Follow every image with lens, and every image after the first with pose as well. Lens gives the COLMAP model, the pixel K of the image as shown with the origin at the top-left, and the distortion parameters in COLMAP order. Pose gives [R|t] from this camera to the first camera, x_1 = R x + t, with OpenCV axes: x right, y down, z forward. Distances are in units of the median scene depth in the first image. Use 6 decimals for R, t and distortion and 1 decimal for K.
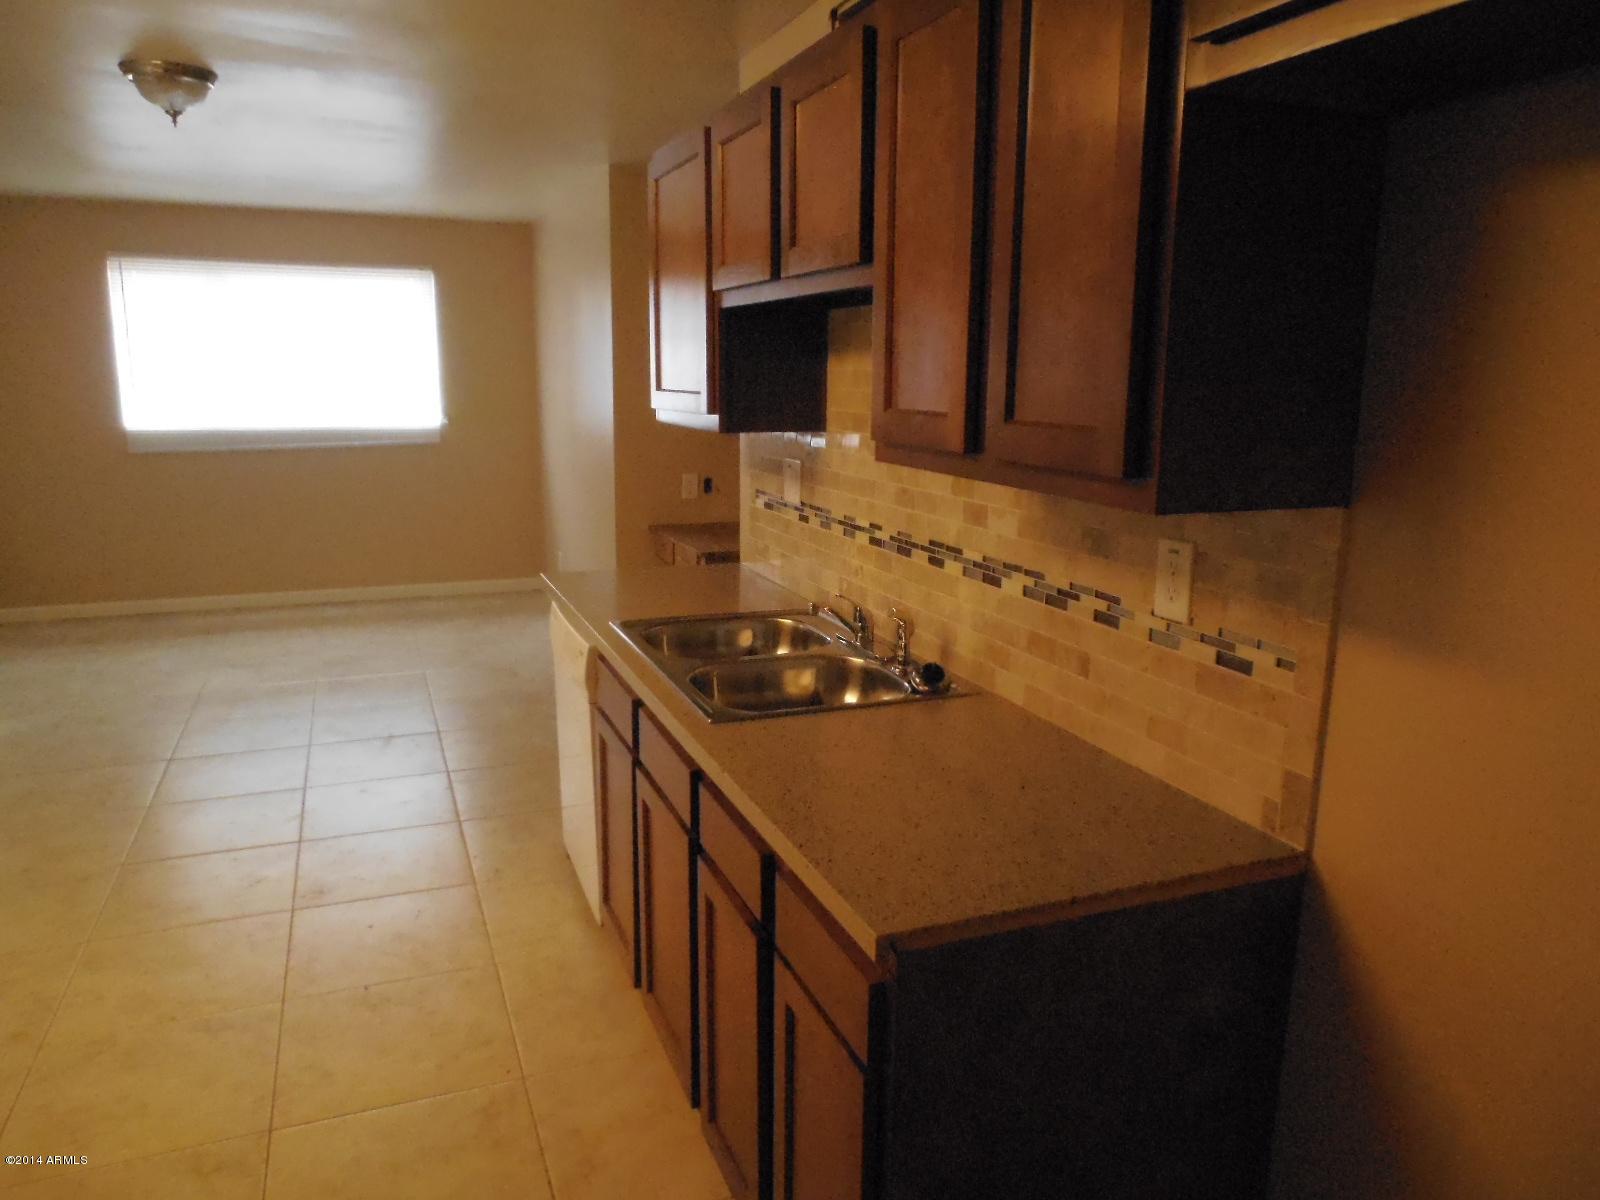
lens RADIAL K [[1126.4, 0, 802.2], [0, 1126.4, 602.5], [0, 0, 1]] dist [-0.017916, 0.009609]
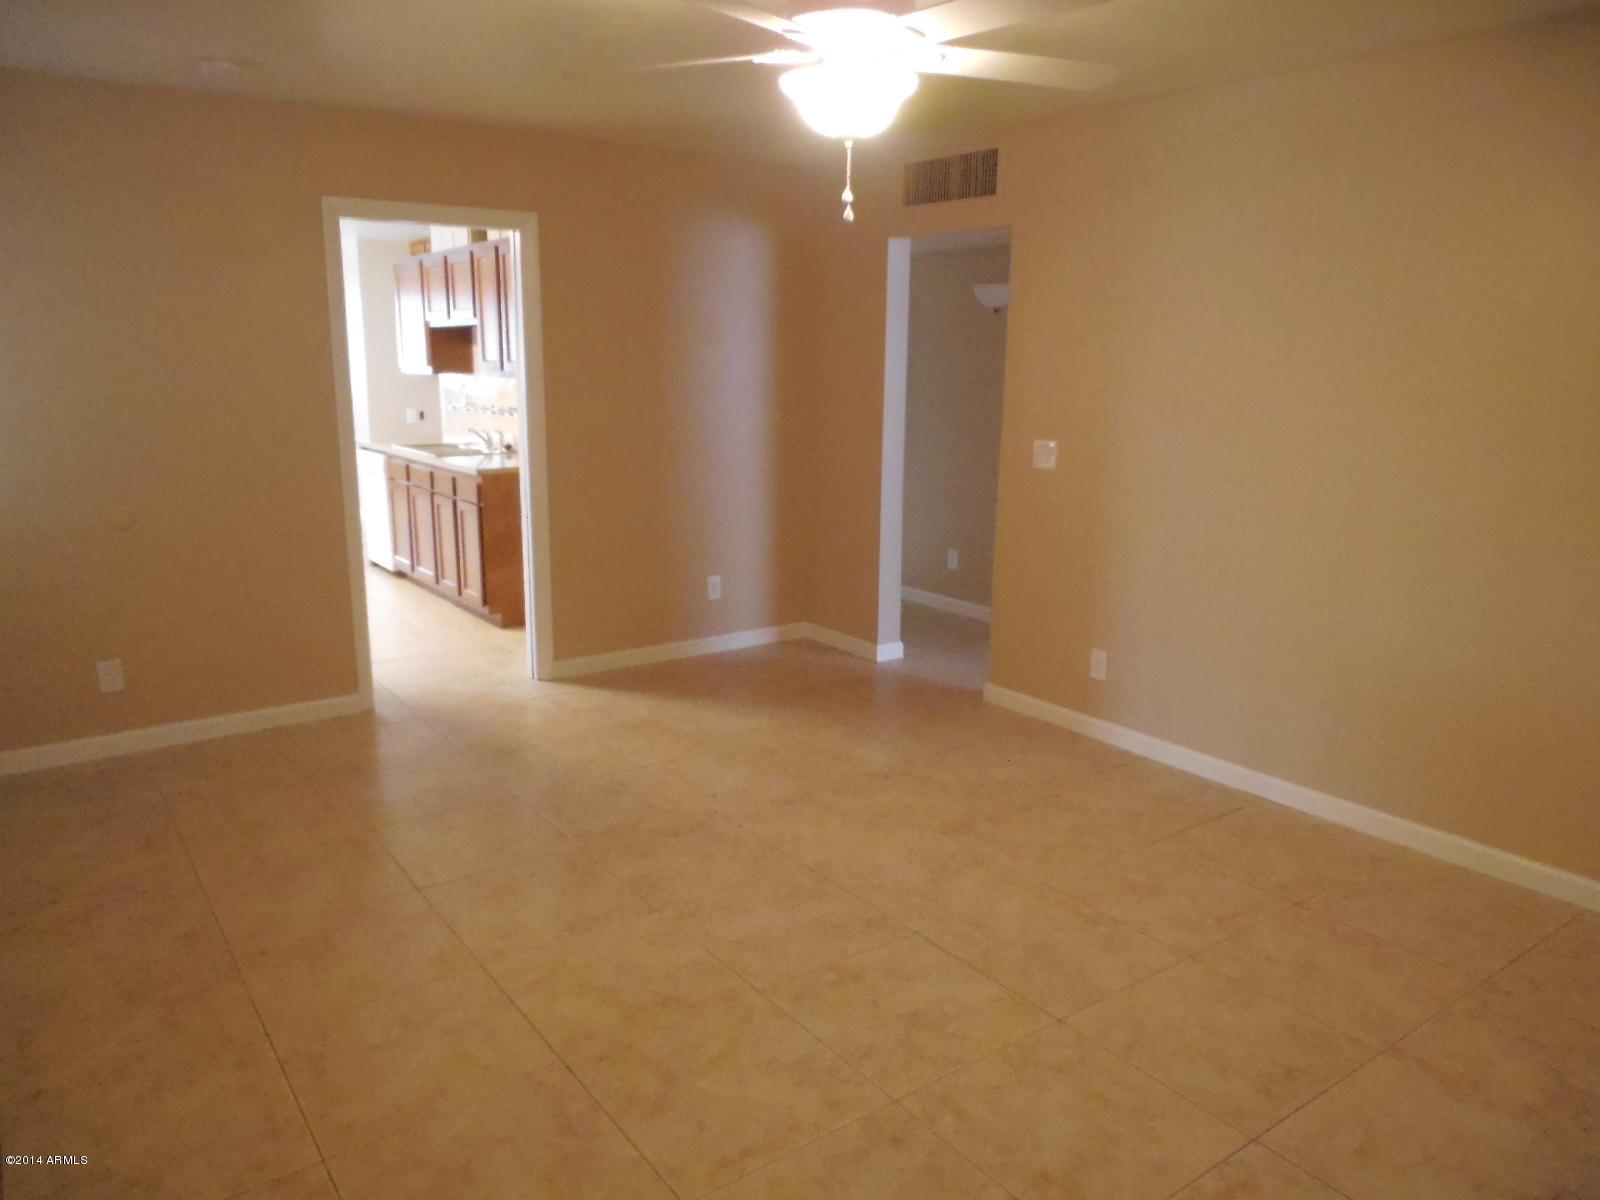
lens RADIAL K [[1126.4, 0, 802.2], [0, 1126.4, 602.5], [0, 0, 1]] dist [-0.017916, 0.009609]
pose [[0.967866, -0.050789, 0.246283, 0.102922], [0.047652, 0.998689, 0.018683, 0.421596], [-0.246909, -0.006347, 0.969018, -1.971943]]
